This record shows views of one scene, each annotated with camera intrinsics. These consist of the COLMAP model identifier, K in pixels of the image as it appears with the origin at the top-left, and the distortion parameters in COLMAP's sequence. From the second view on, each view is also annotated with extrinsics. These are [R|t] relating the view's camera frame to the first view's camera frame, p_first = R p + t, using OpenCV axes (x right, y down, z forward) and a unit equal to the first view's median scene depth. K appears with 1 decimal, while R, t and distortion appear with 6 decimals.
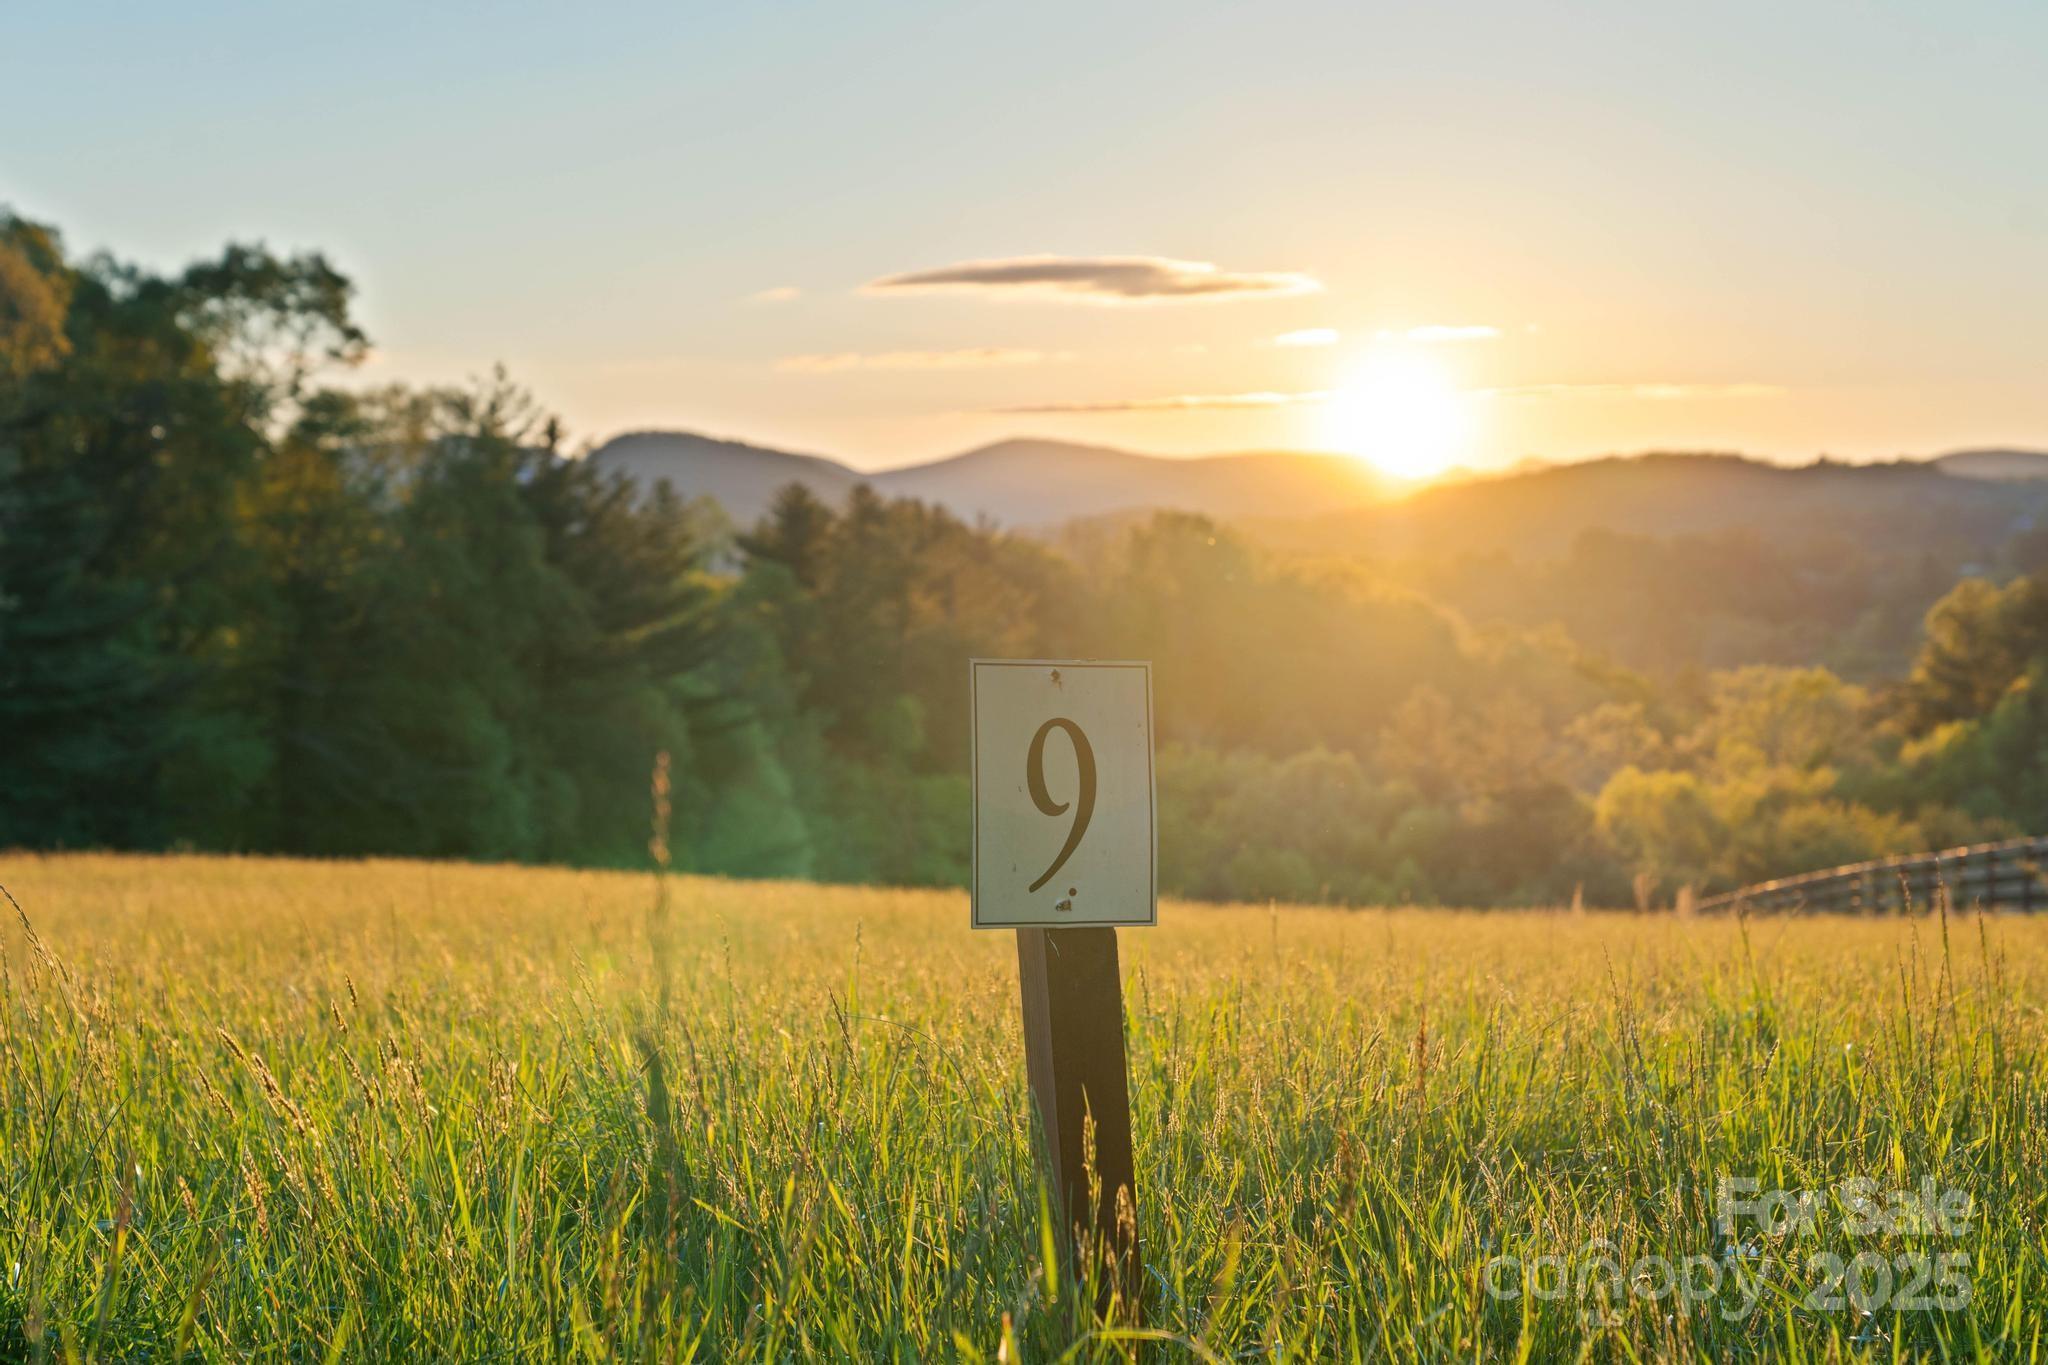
lens RADIAL K [[3552.5, 0, 1024.0], [0, 3552.5, 682.5], [0, 0, 1]] dist [-0.006116, 0.096356]
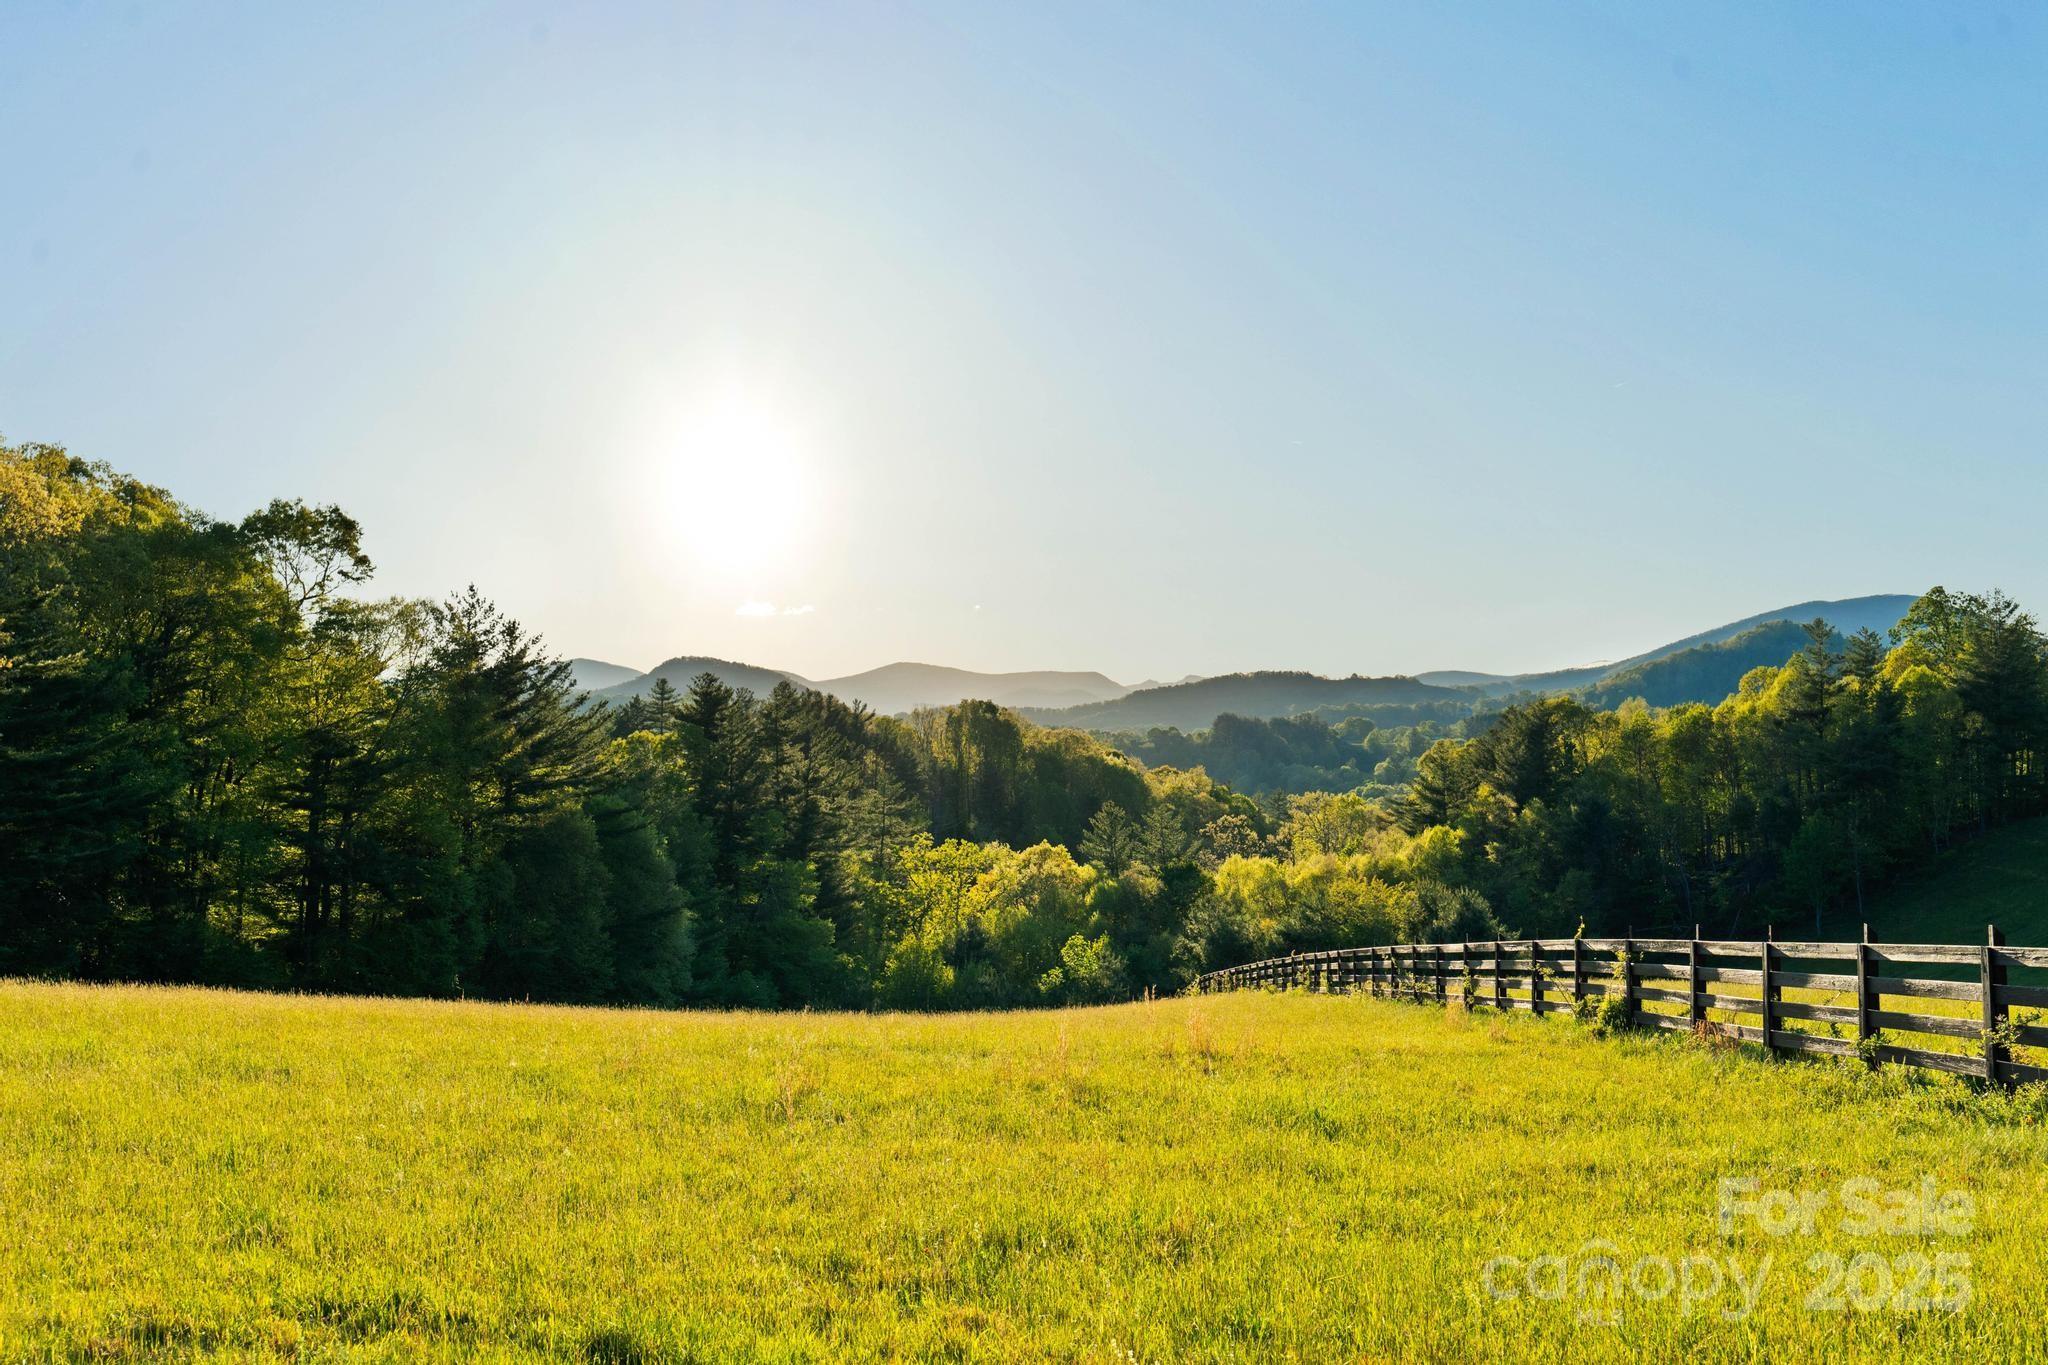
lens RADIAL K [[2026.2, 0, 1025.2], [0, 2026.2, 791.7], [0, 0, 1]] dist [-0.058463, 0.003291]
pose [[0.998220, 0.001136, 0.059631, 0.022683], [-0.000825, 0.999986, -0.005250, 0.000521], [-0.059636, 0.005191, 0.998207, 0.101446]]
